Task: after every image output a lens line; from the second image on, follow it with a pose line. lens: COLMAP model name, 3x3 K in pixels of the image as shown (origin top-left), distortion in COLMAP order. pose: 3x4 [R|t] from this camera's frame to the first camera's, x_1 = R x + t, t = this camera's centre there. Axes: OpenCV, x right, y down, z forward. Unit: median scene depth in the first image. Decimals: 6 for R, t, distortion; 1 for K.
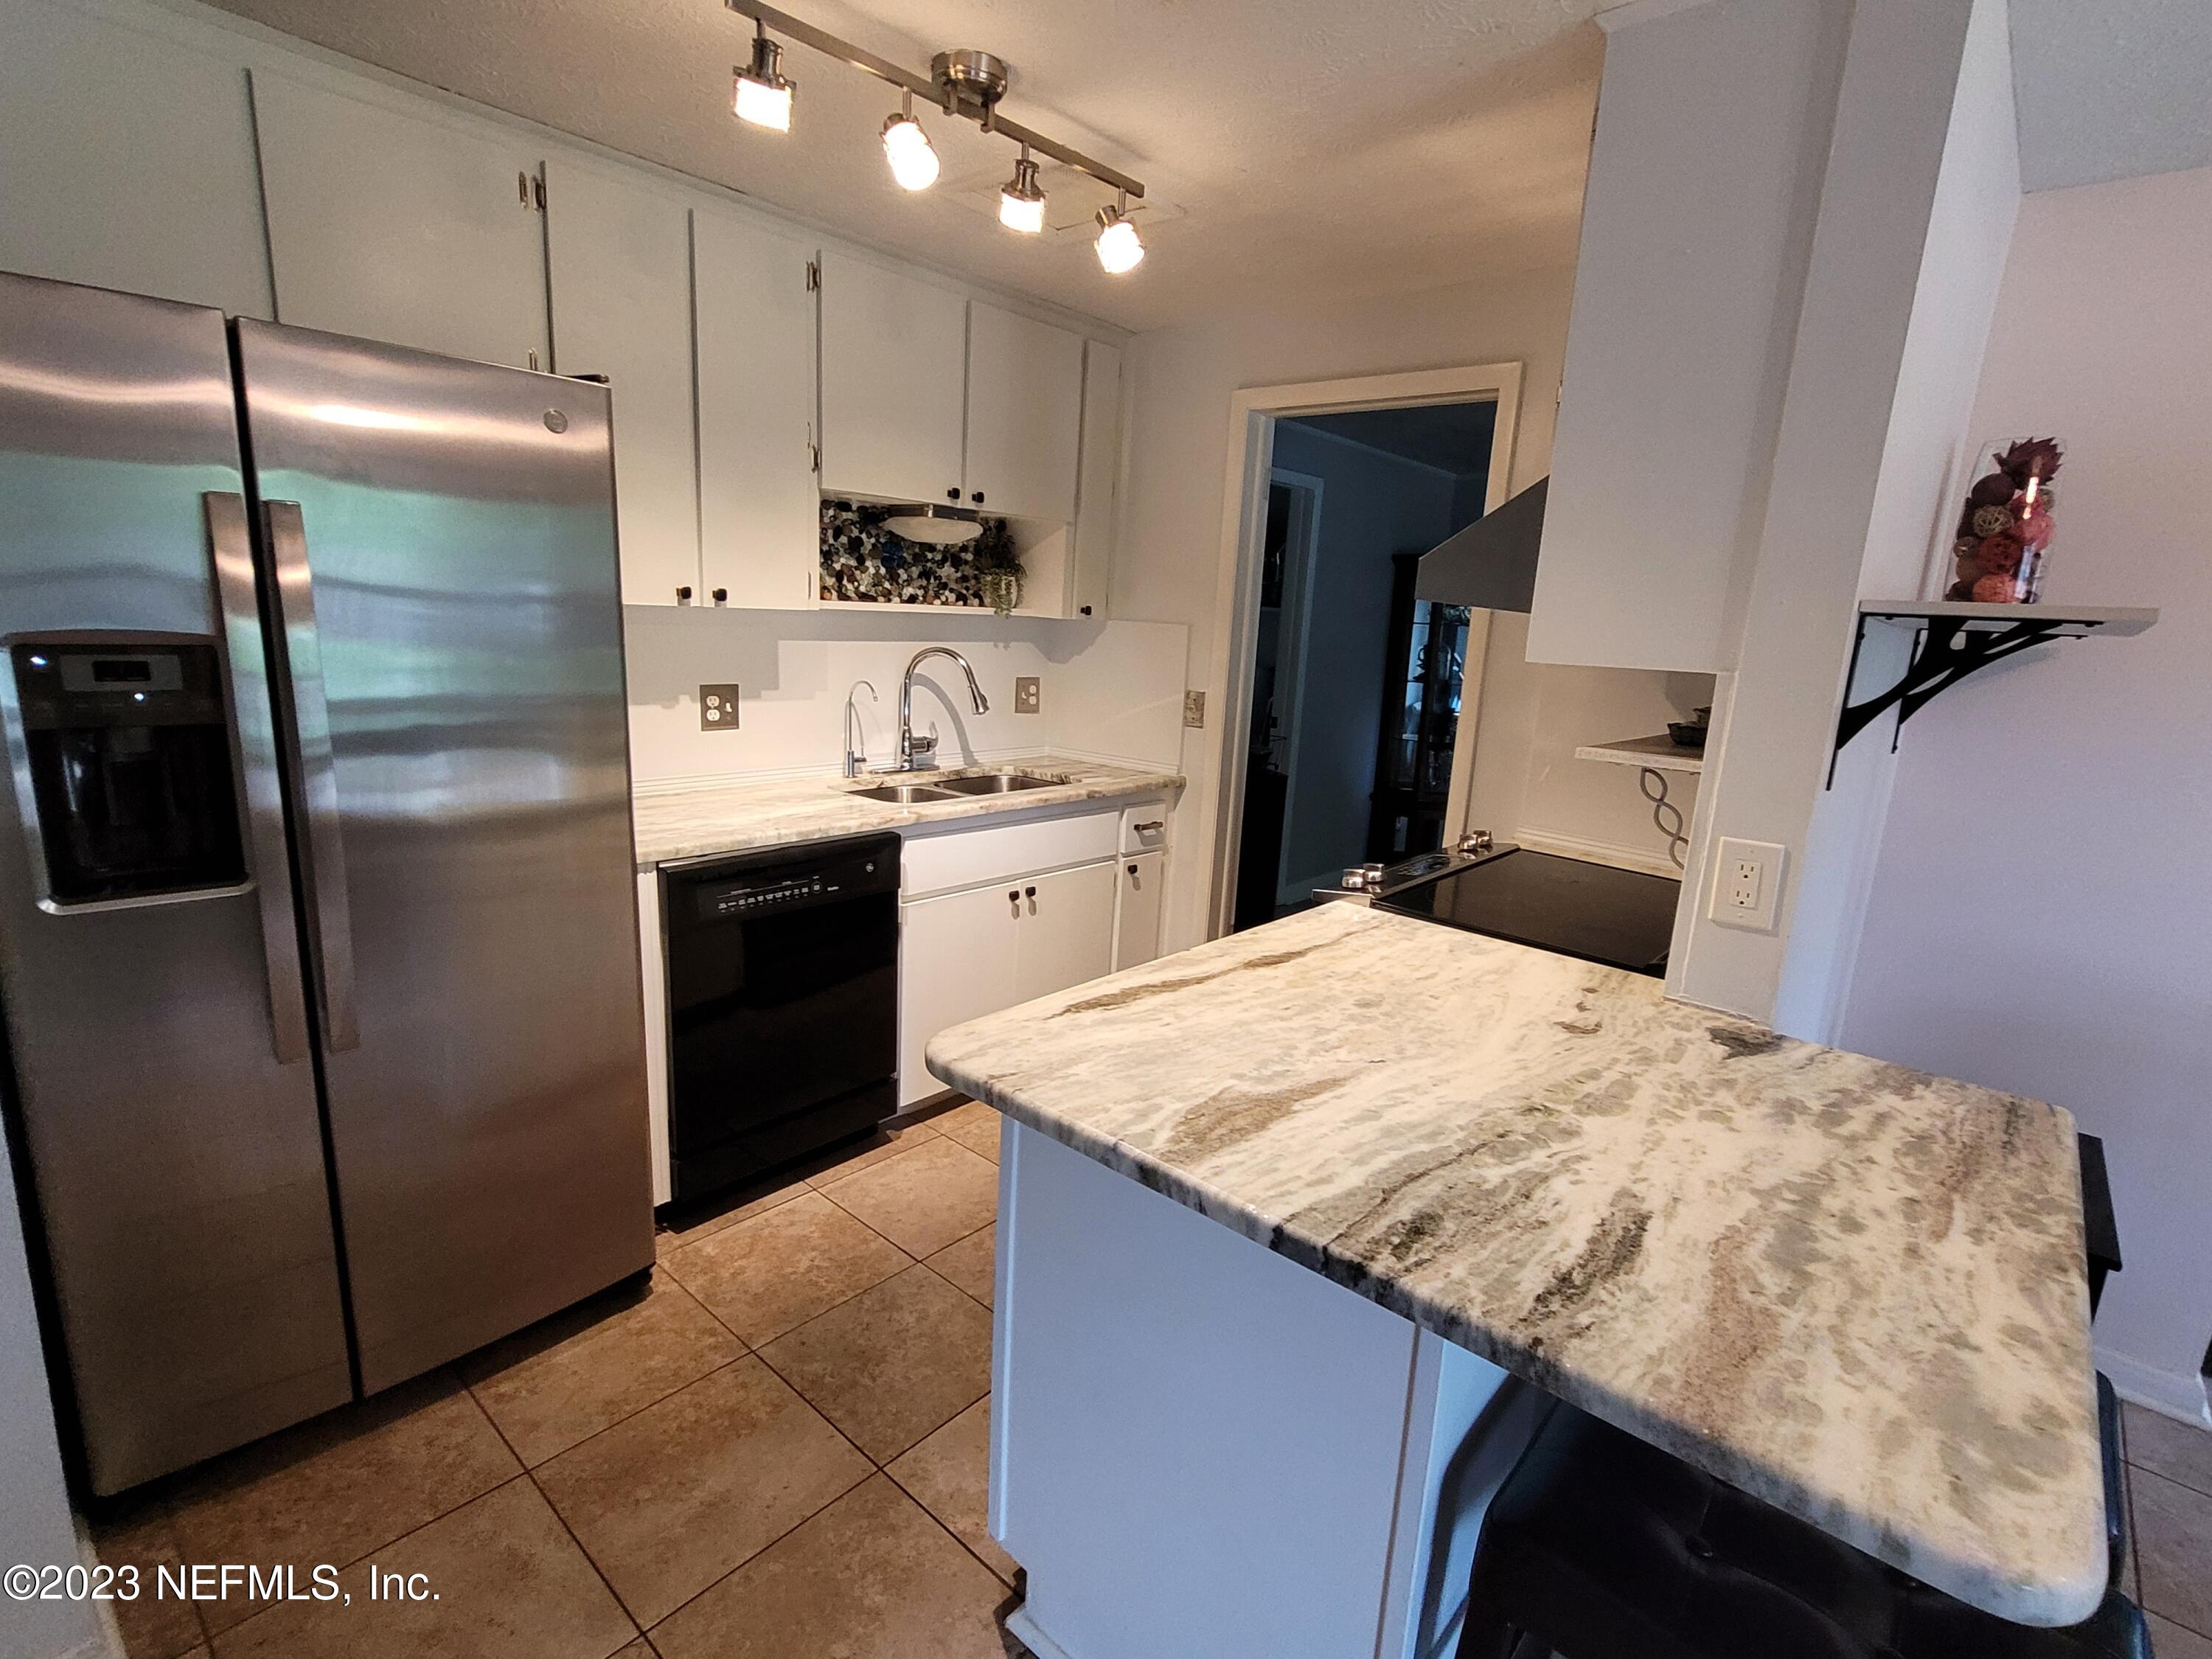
lens RADIAL K [[1054.7, 0, 1120.0], [0, 1054.7, 833.6], [0, 0, 1]] dist [0.002663, -0.004972]
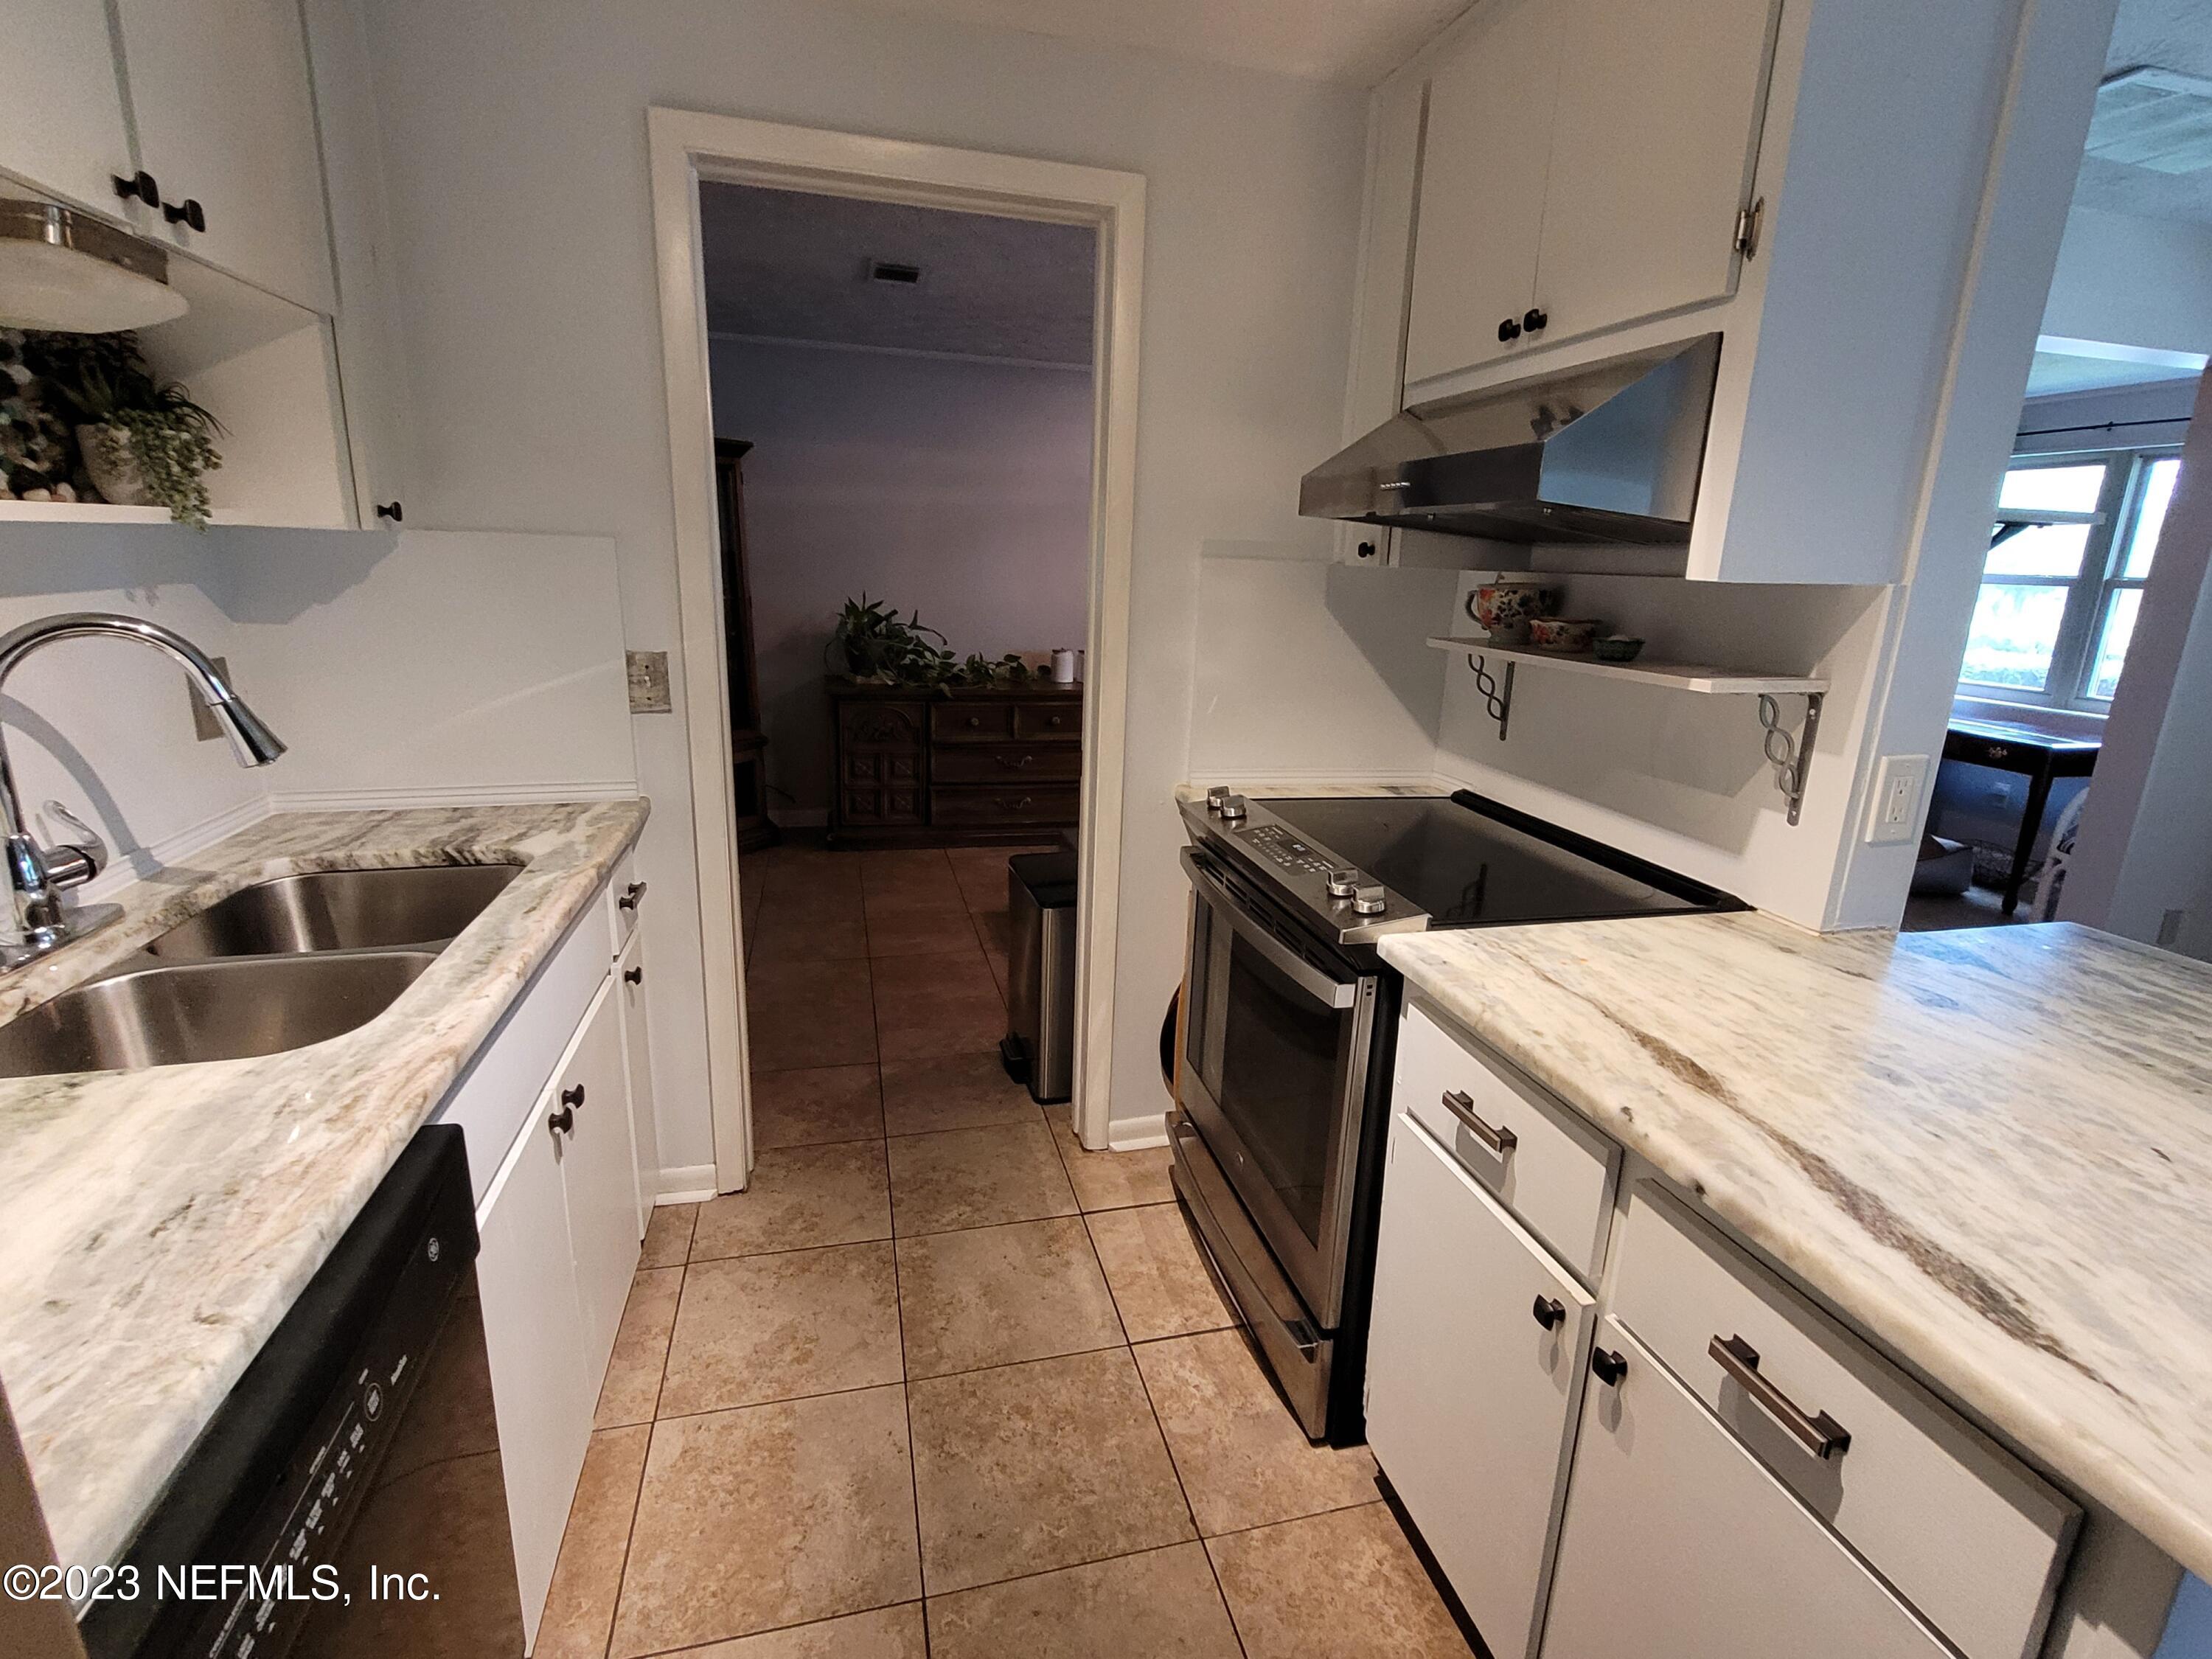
lens RADIAL K [[1054.7, 0, 1120.0], [0, 1054.7, 833.6], [0, 0, 1]] dist [0.002663, -0.004972]
pose [[0.565018, -0.244898, 0.787896, -0.447650], [0.169531, 0.969018, 0.179621, -0.164662], [-0.807474, 0.032084, 0.589030, 0.753570]]
